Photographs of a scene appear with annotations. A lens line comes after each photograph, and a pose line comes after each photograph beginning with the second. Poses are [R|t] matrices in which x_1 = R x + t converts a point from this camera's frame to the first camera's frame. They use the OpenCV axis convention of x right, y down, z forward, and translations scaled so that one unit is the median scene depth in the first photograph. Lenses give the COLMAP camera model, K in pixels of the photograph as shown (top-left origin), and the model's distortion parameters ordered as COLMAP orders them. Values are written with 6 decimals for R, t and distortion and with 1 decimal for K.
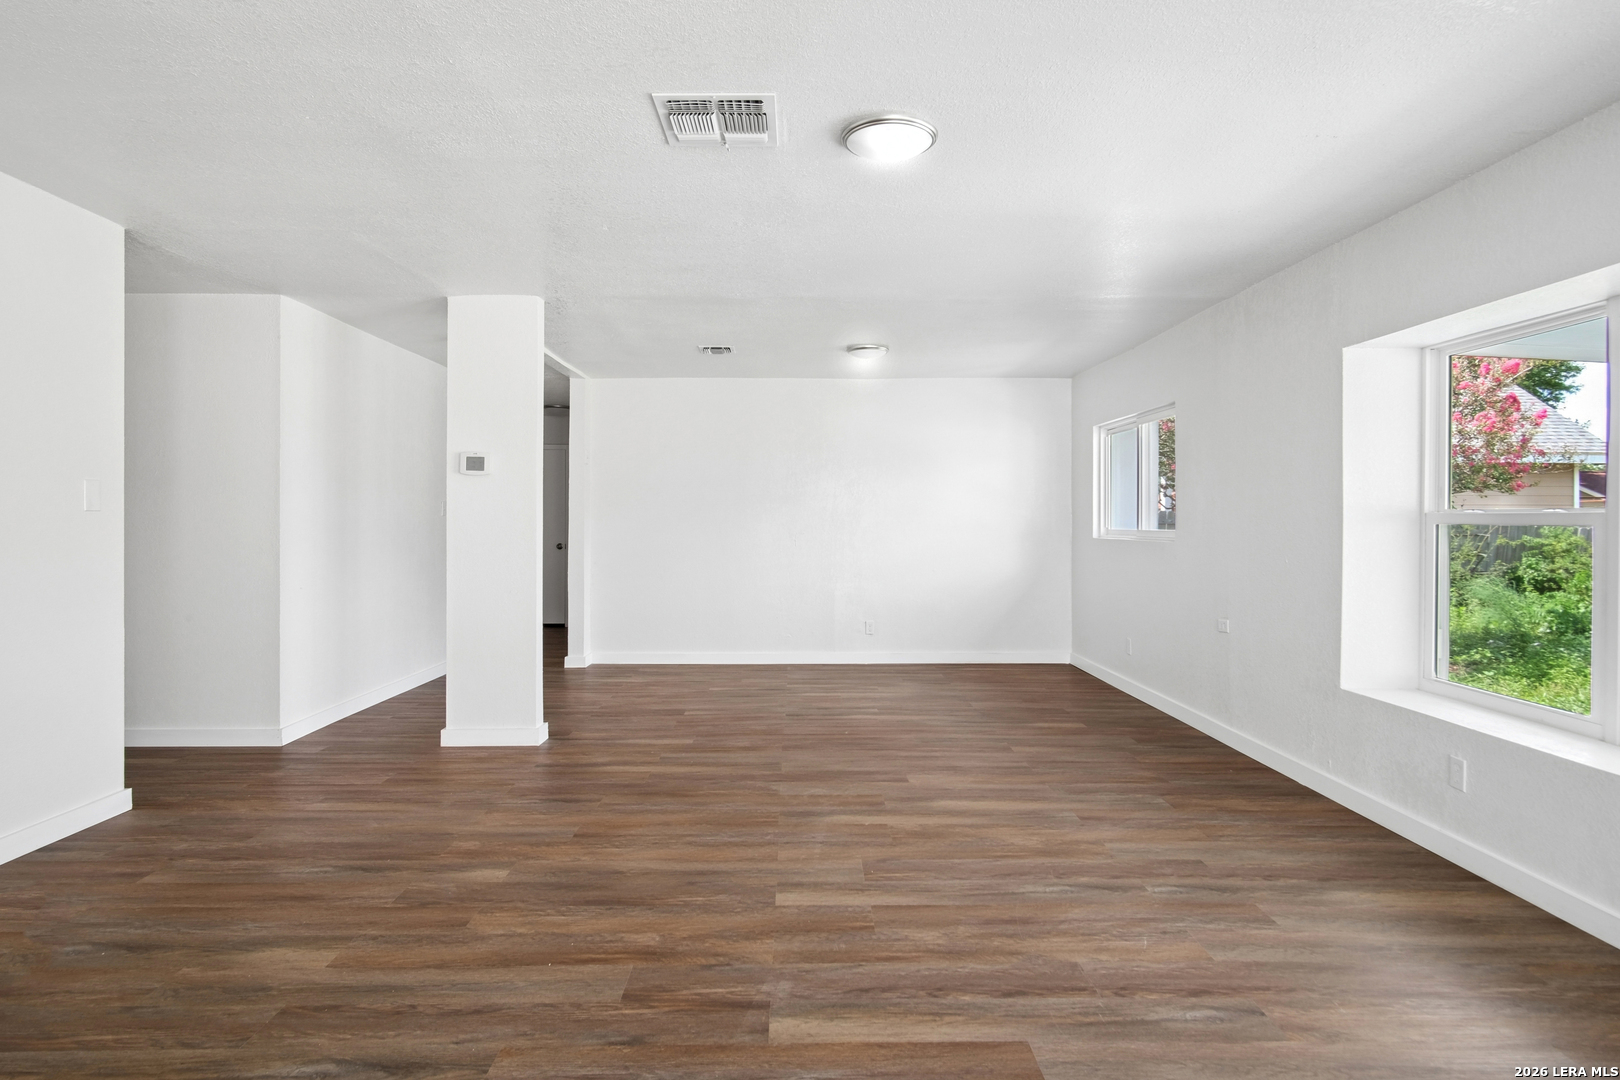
lens RADIAL K [[843.9, 0, 807.4], [0, 843.9, 523.6], [0, 0, 1]] dist [-0.007108, 0.000669]
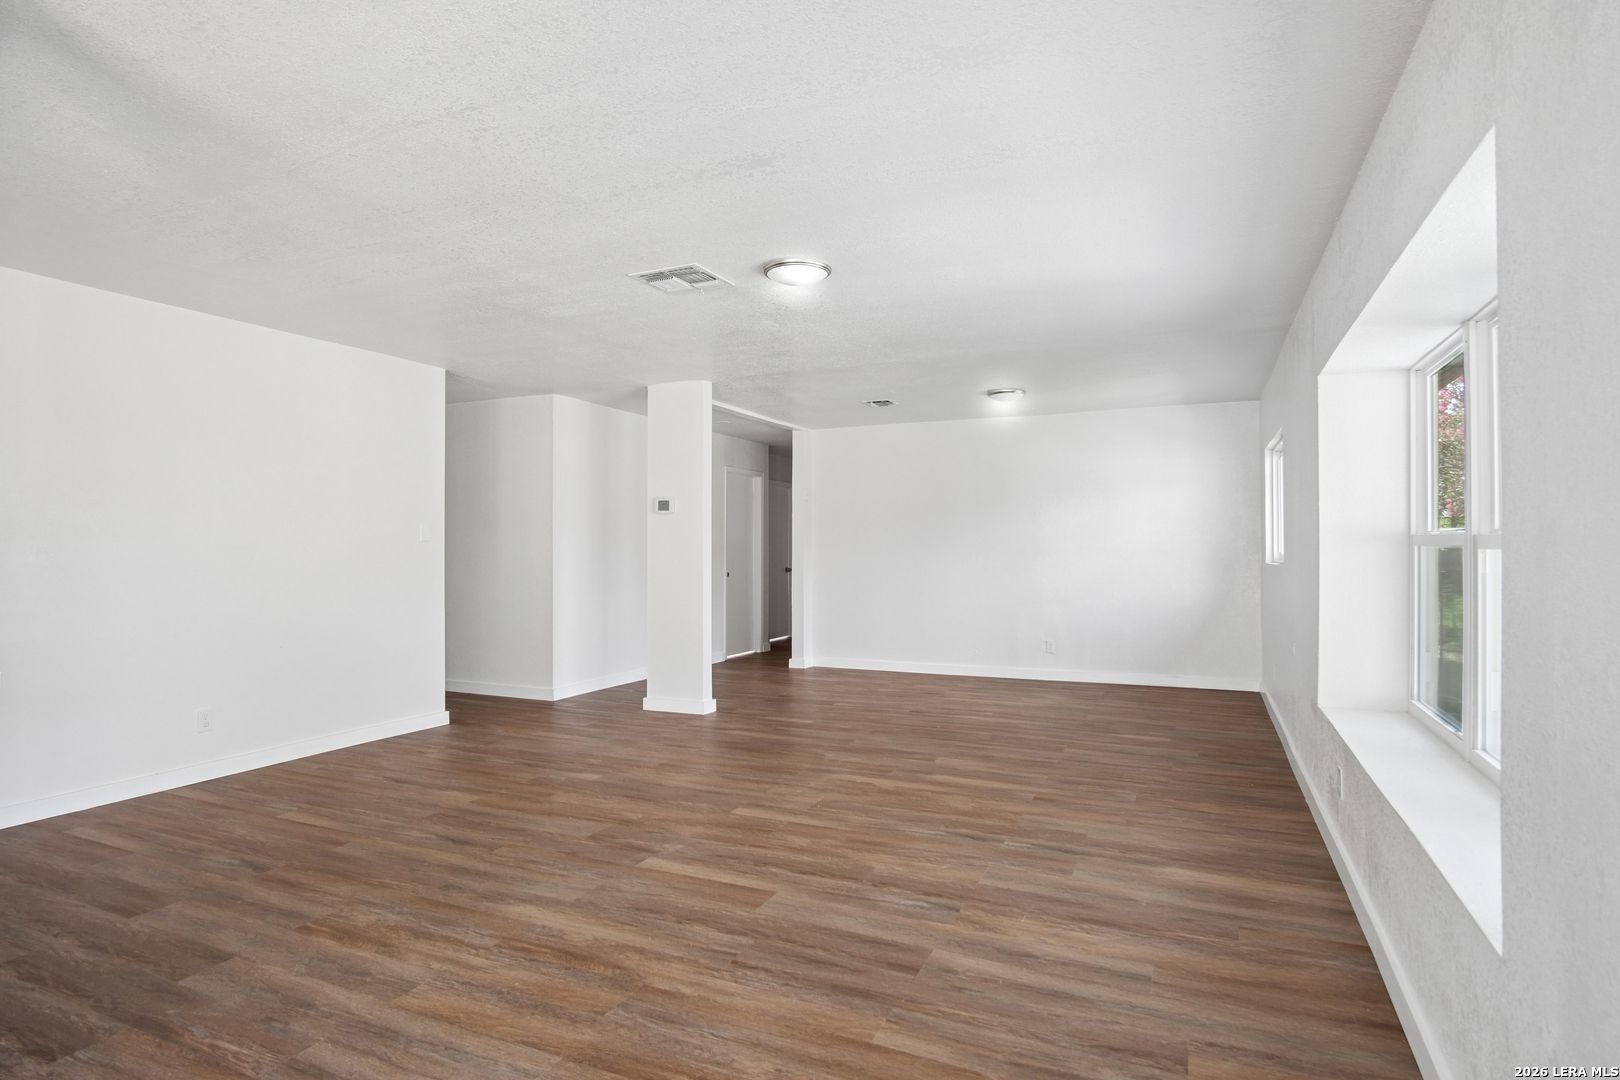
lens RADIAL K [[840.9, 0, 826.8], [0, 840.9, 539.4], [0, 0, 1]] dist [-0.032767, 0.000305]
pose [[0.912556, -0.006987, -0.408892, 0.529566], [0.001366, 0.999901, -0.014038, 0.005129], [0.408950, 0.012252, 0.912475, -0.182418]]
